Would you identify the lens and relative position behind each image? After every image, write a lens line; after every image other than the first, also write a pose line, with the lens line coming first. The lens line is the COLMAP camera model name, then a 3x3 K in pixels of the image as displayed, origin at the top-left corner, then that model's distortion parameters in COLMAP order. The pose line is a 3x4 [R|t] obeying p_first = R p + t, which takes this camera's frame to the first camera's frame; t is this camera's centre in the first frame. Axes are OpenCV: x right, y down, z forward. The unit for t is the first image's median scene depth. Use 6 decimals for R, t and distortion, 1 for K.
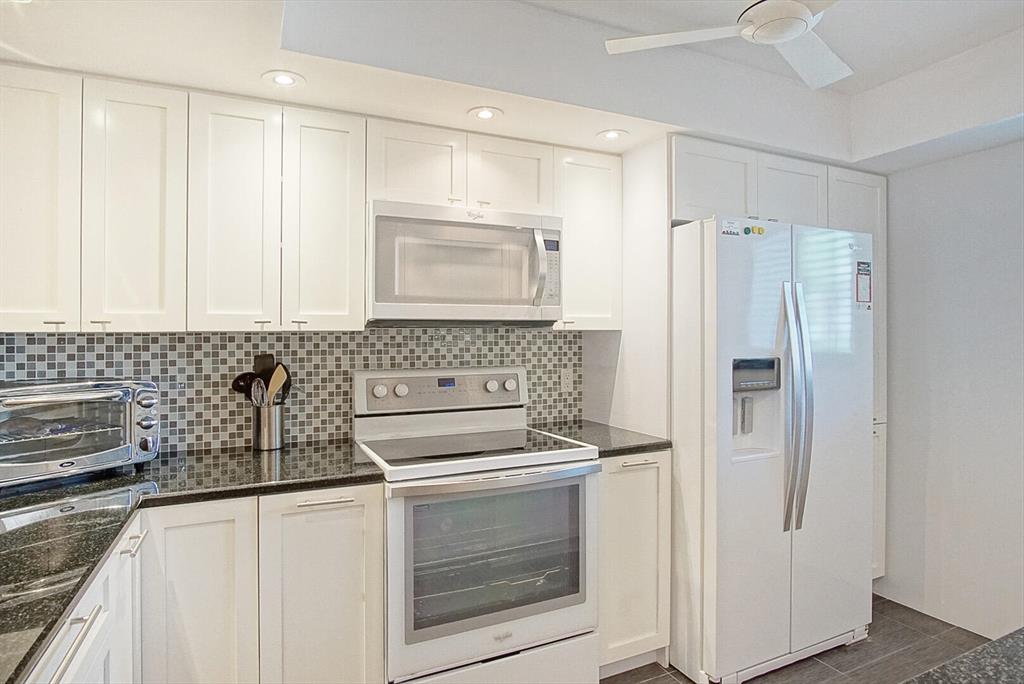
lens RADIAL K [[636.4, 0, 512.0], [0, 636.4, 342.0], [0, 0, 1]] dist [-0.015167, 0.000313]
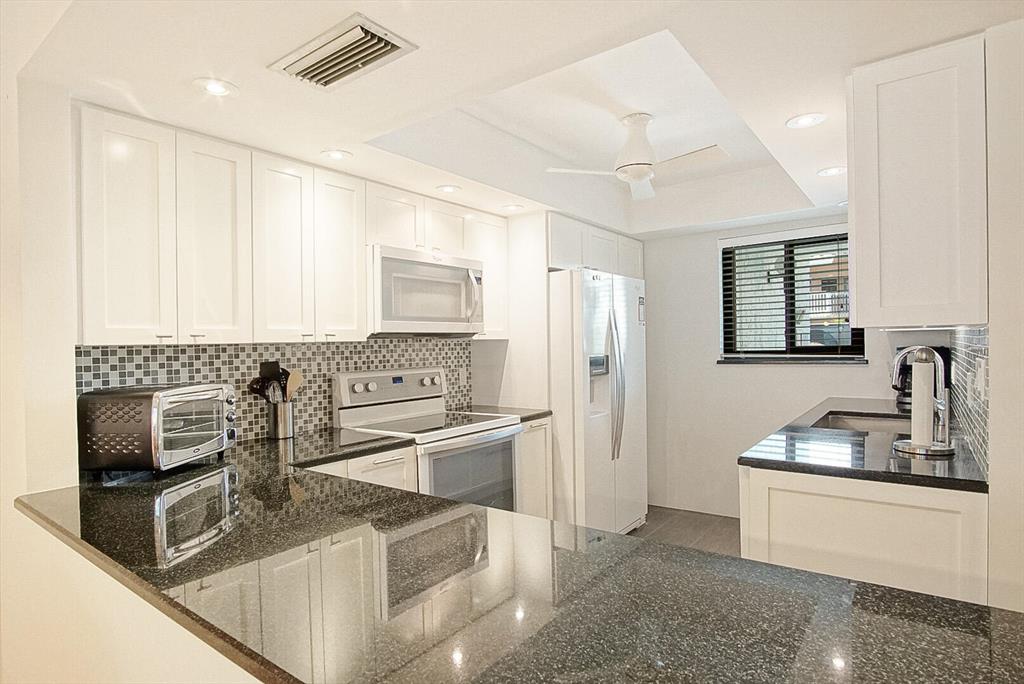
lens RADIAL K [[681.3, 0, 518.6], [0, 681.3, 360.0], [0, 0, 1]] dist [-0.028360, -0.001100]
pose [[0.850012, -0.024539, 0.526192, -0.659378], [0.020483, 0.999699, 0.013533, 0.008366], [-0.526366, -0.000725, 0.850258, -0.349786]]
